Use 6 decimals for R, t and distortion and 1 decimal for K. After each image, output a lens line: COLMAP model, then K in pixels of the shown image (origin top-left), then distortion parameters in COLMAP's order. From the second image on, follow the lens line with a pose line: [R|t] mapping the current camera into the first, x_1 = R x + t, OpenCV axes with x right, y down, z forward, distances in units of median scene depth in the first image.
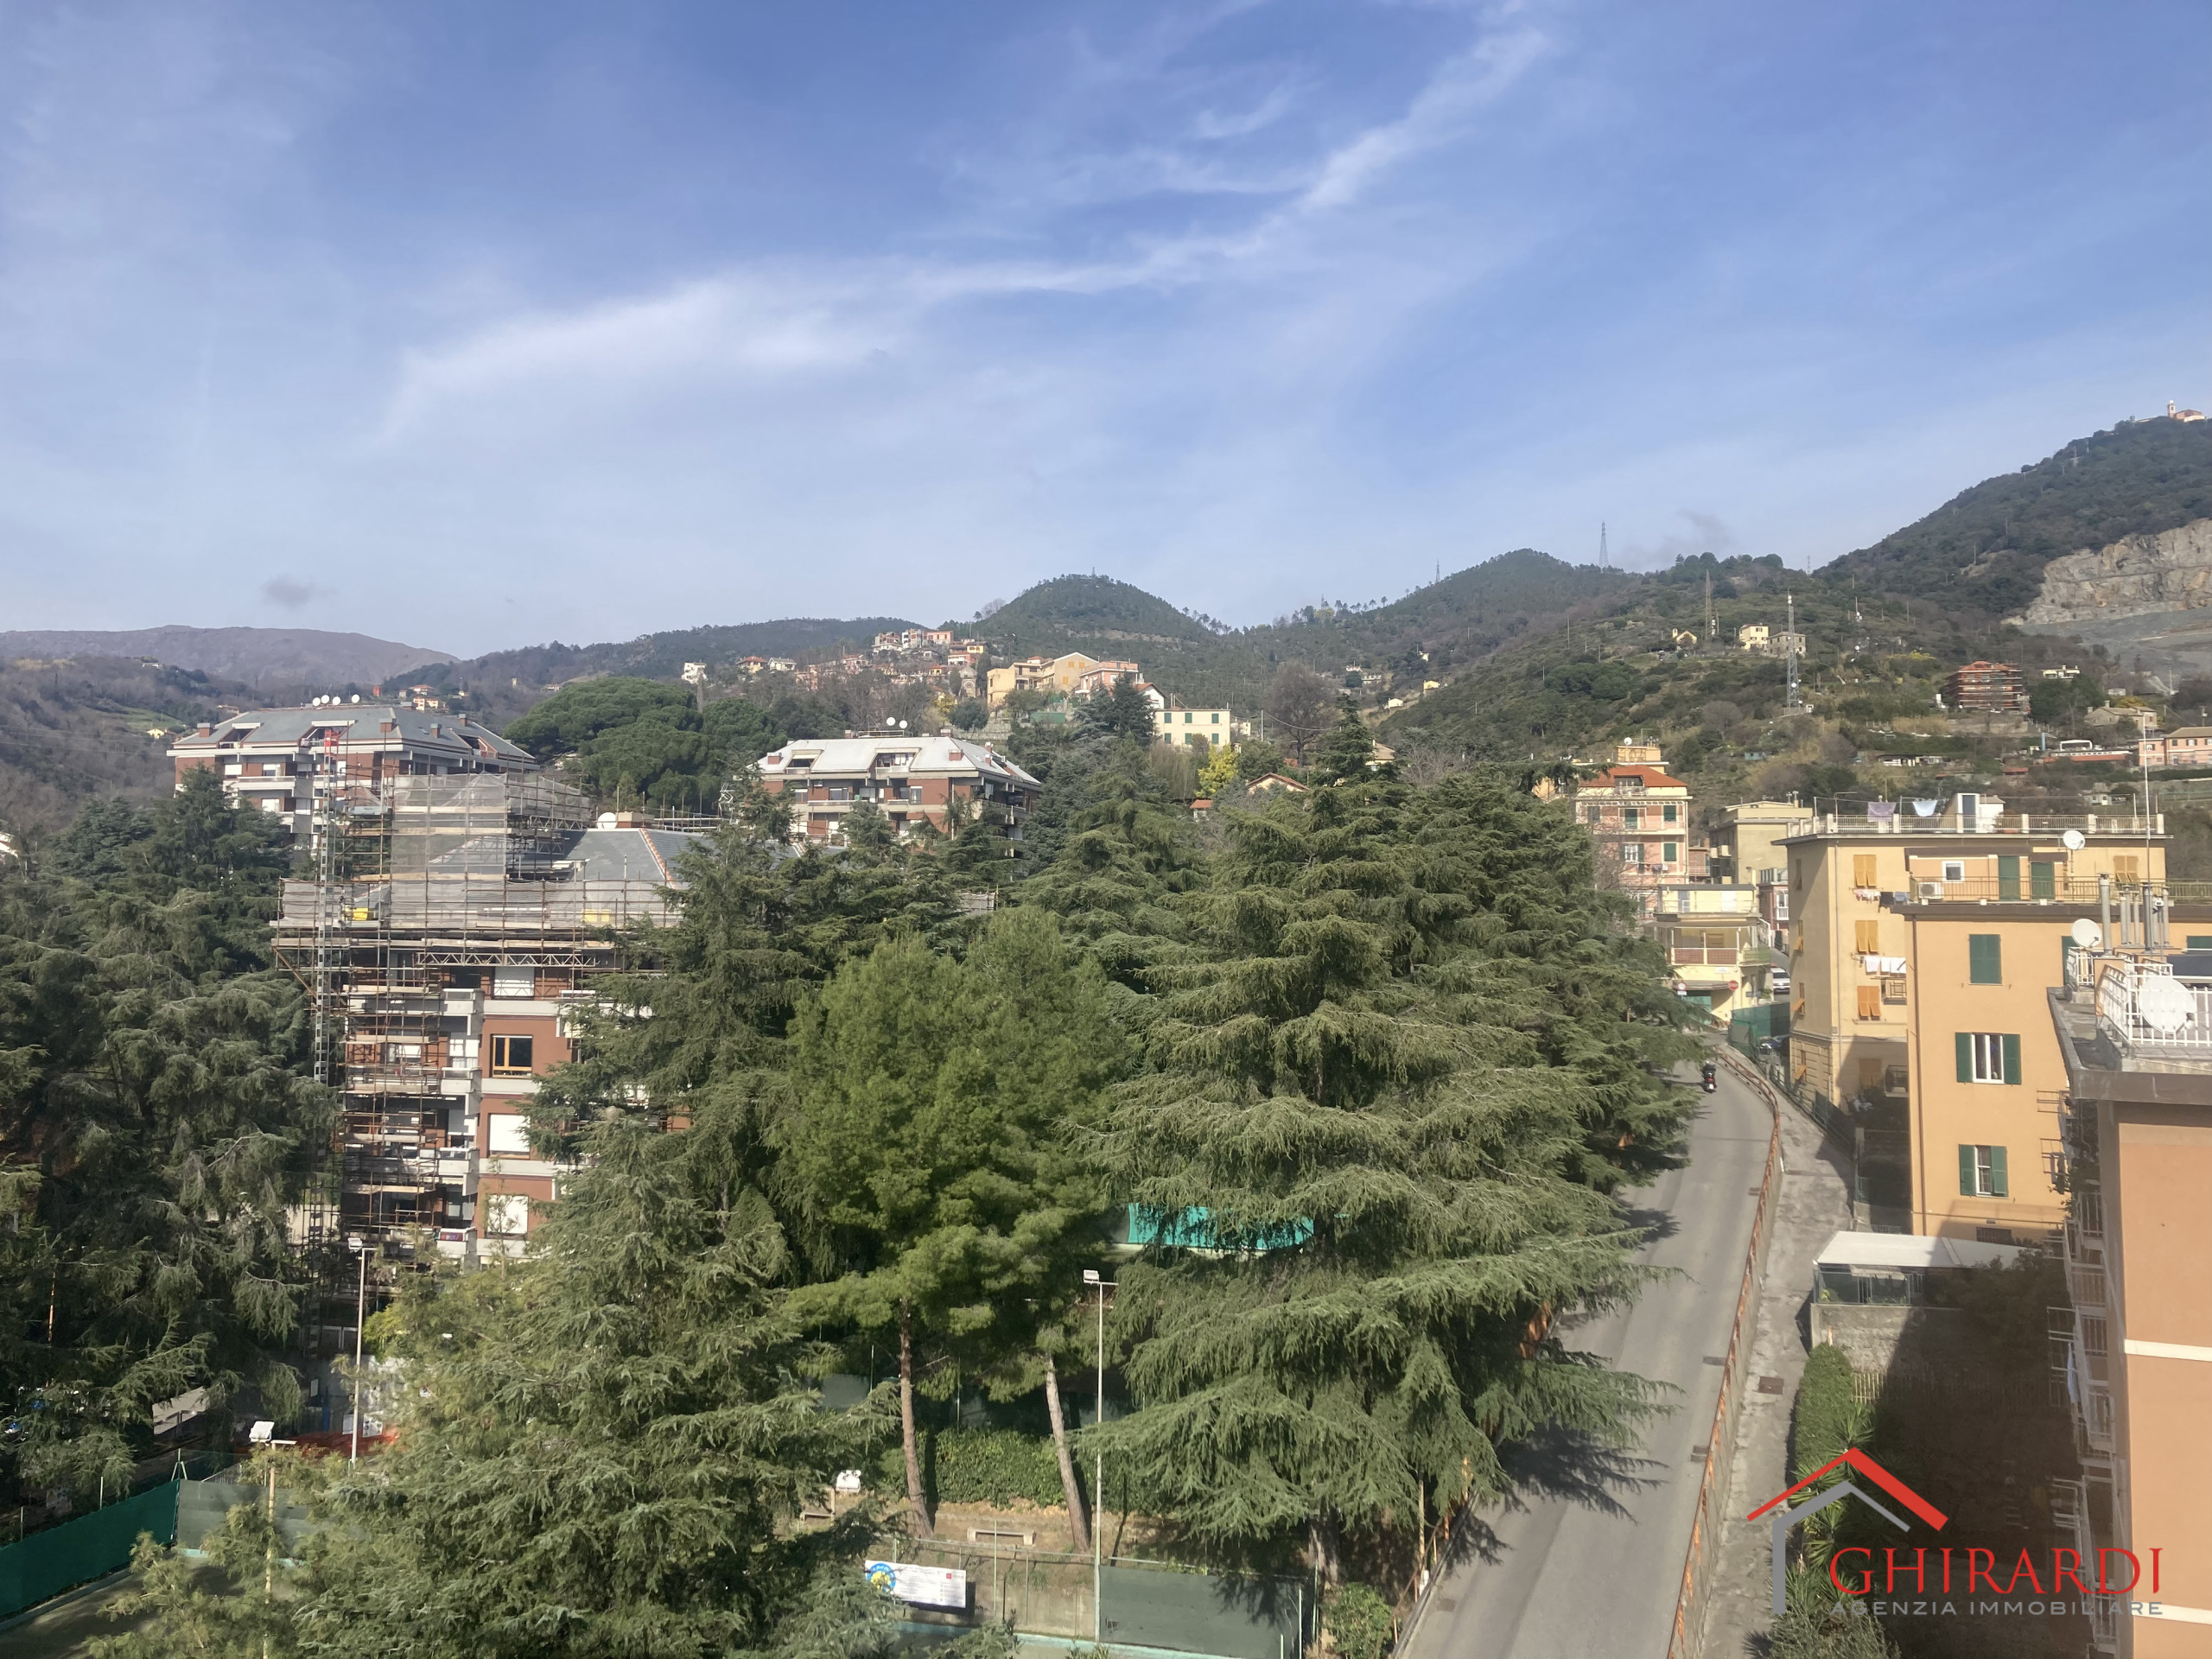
lens RADIAL K [[1814.8, 0, 1096.4], [0, 1814.8, 812.8], [0, 0, 1]] dist [0.046464, -0.034145]
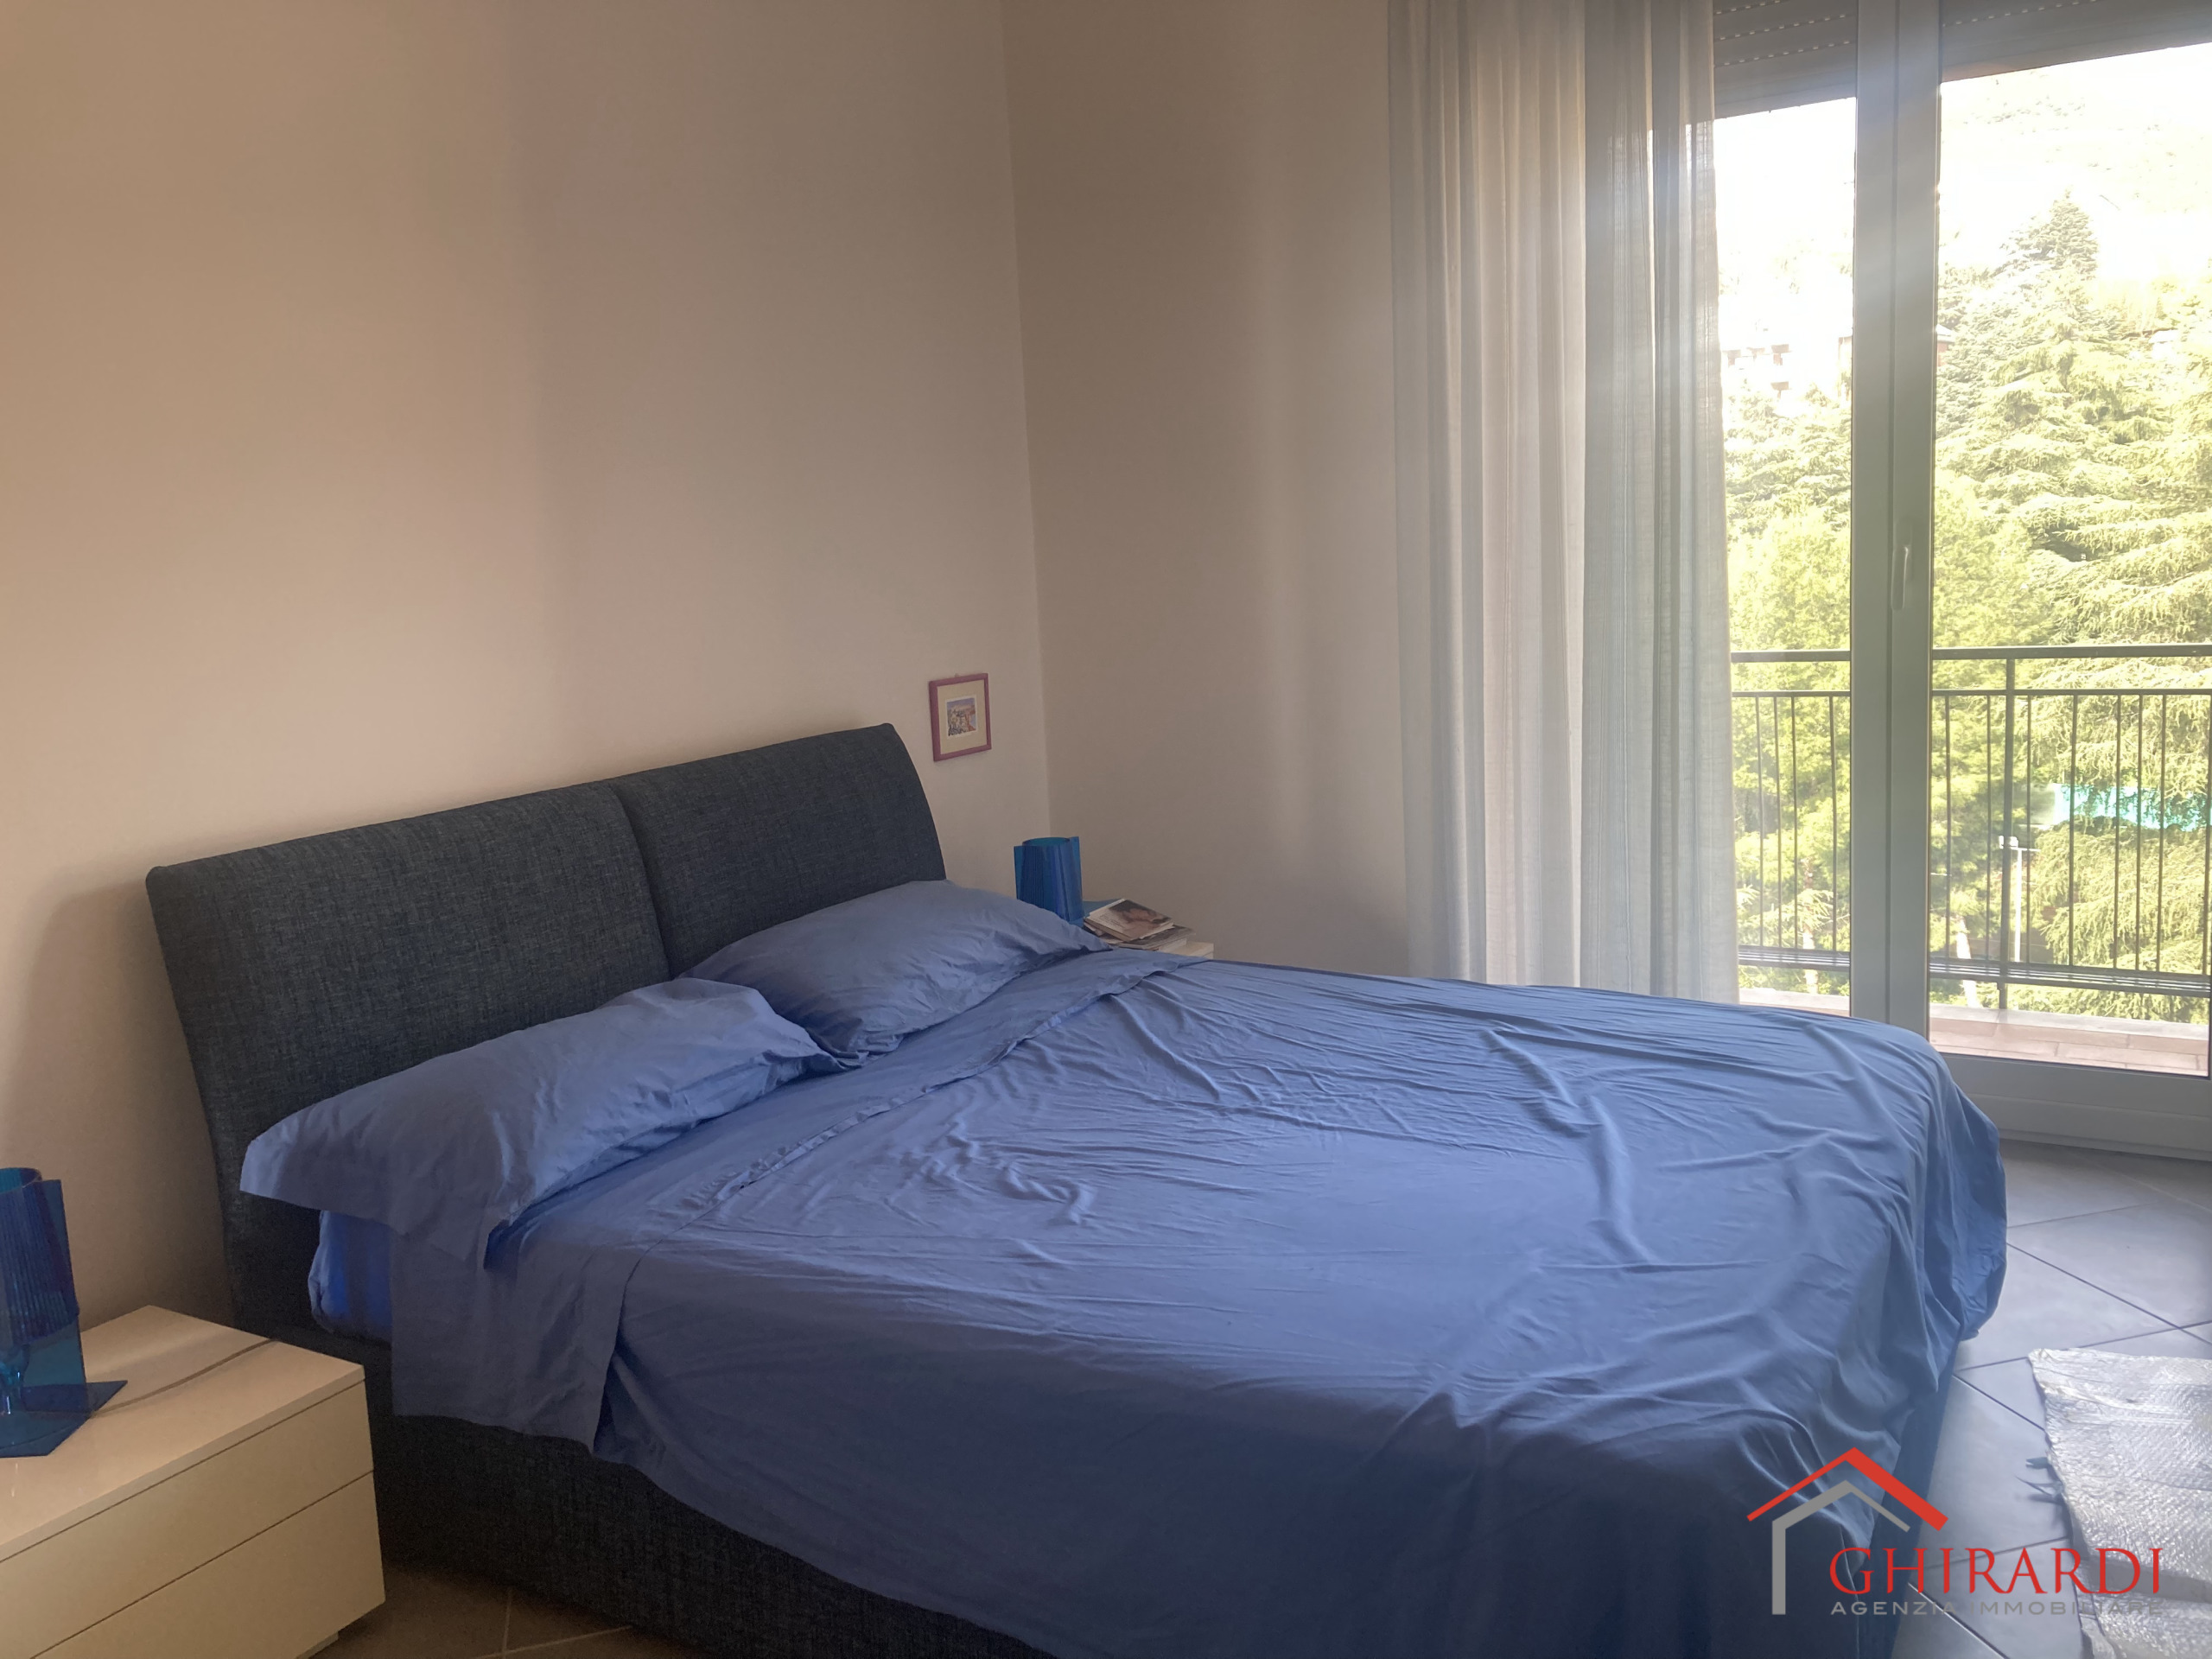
lens RADIAL K [[1814.8, 0, 1085.1], [0, 1814.8, 811.0], [0, 0, 1]] dist [0.046464, -0.034145]
pose [[0.891820, 0.013008, -0.452204, -0.000489], [0.085382, 0.976783, 0.196484, -0.001690], [0.444261, -0.213838, 0.870003, -0.106319]]
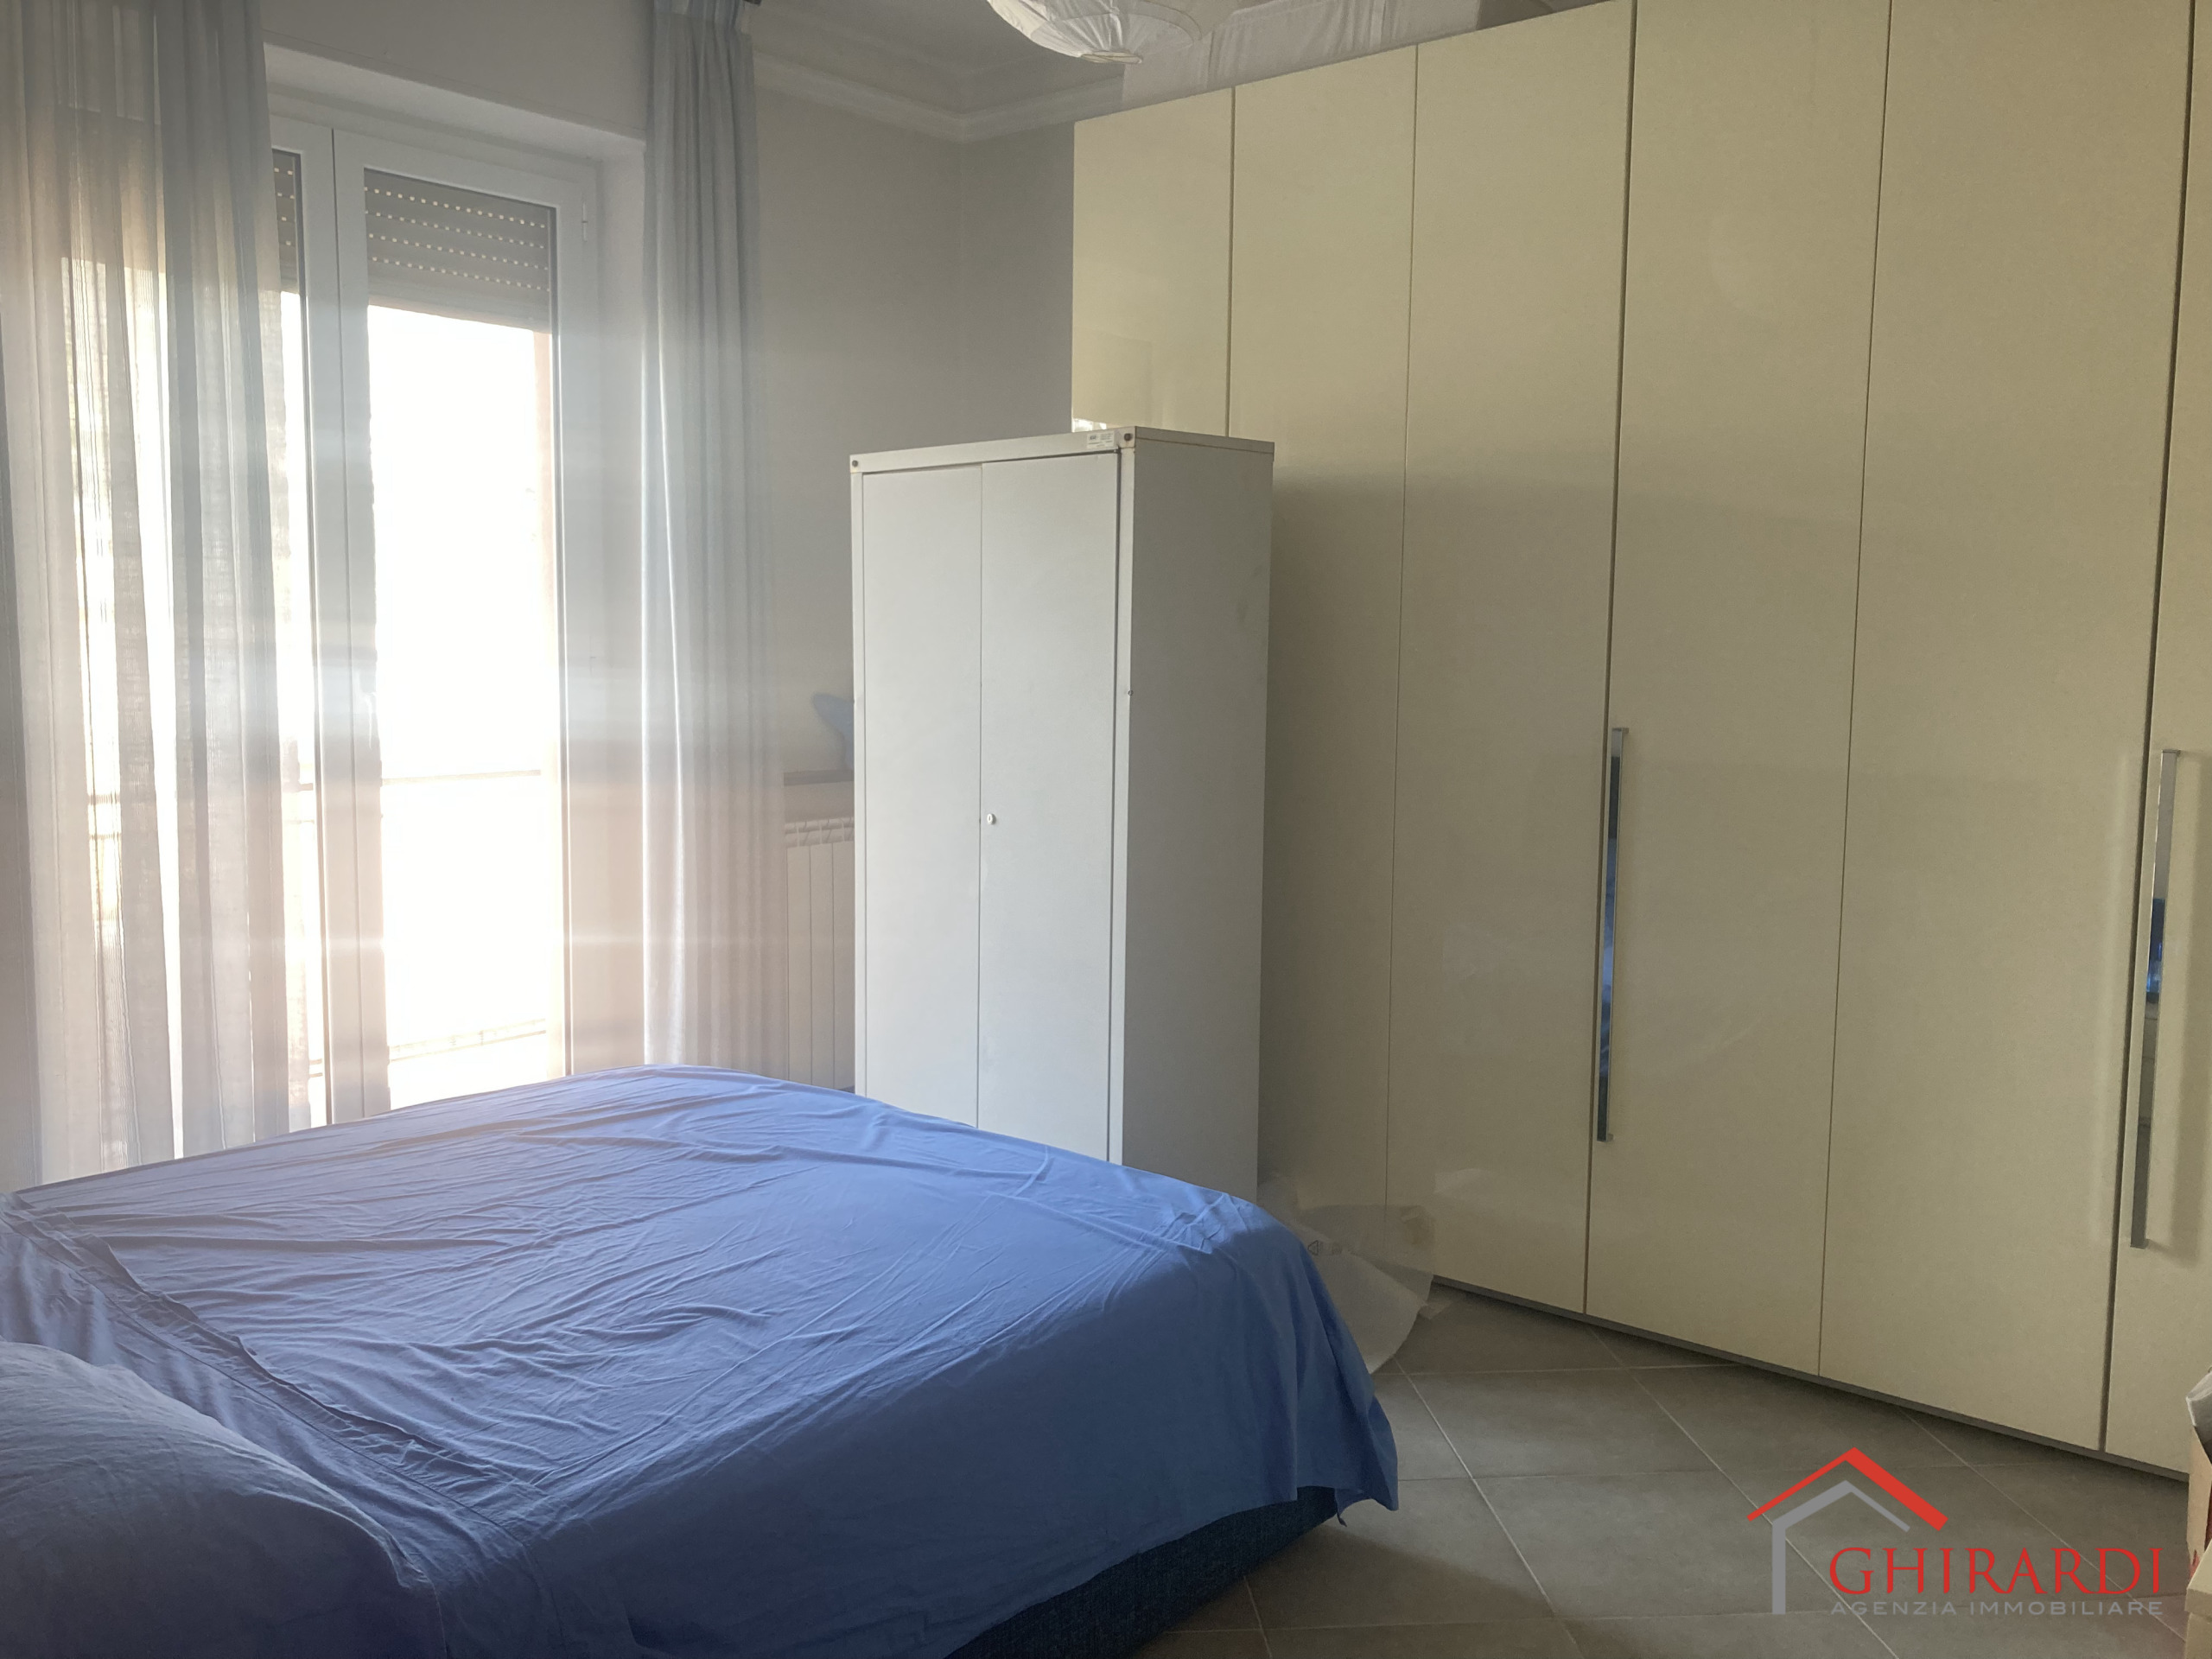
lens RADIAL K [[1814.8, 0, 1116.2], [0, 1814.8, 828.6], [0, 0, 1]] dist [0.046464, -0.034145]
pose [[0.599525, -0.095098, 0.794686, -0.900260], [-0.044336, 0.987445, 0.151613, -0.022174], [-0.799127, -0.126129, 0.587782, -0.042732]]
